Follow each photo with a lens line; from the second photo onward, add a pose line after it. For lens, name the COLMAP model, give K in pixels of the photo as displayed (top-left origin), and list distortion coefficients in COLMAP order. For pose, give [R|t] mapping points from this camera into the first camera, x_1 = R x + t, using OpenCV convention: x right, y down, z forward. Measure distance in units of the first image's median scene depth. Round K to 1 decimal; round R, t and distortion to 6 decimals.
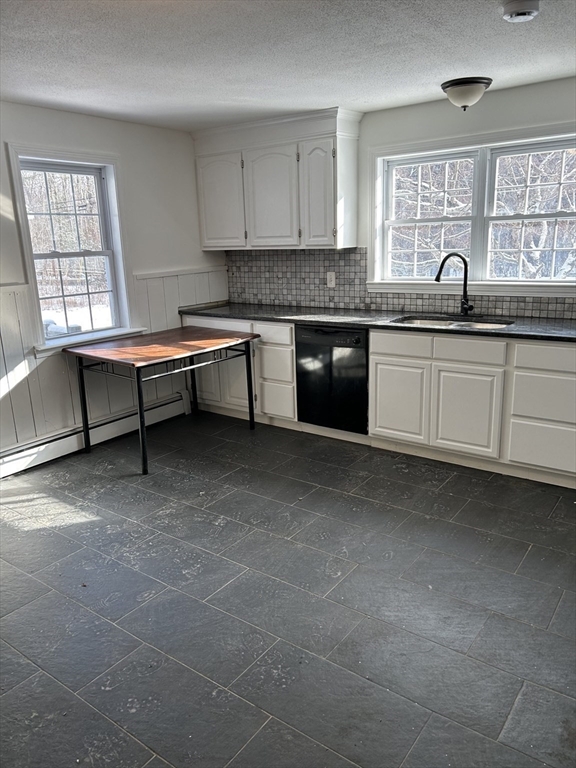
lens RADIAL K [[579.7, 0, 286.9], [0, 579.7, 385.0], [0, 0, 1]] dist [0.006650, -0.003164]
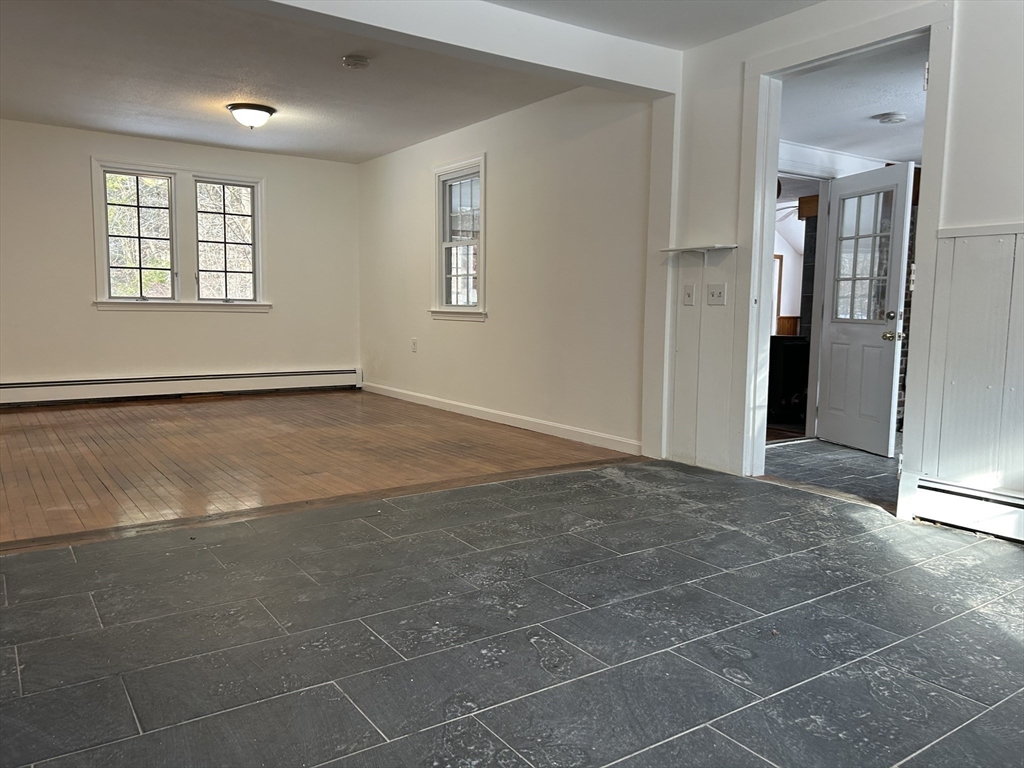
lens RADIAL K [[773.0, 0, 511.3], [0, 773.0, 385.3], [0, 0, 1]] dist [0.006650, -0.003164]
pose [[-0.332520, 0.121942, -0.935180, 0.628356], [-0.242086, 0.947343, 0.209606, -0.018571], [0.911496, 0.296092, -0.285490, 1.144822]]
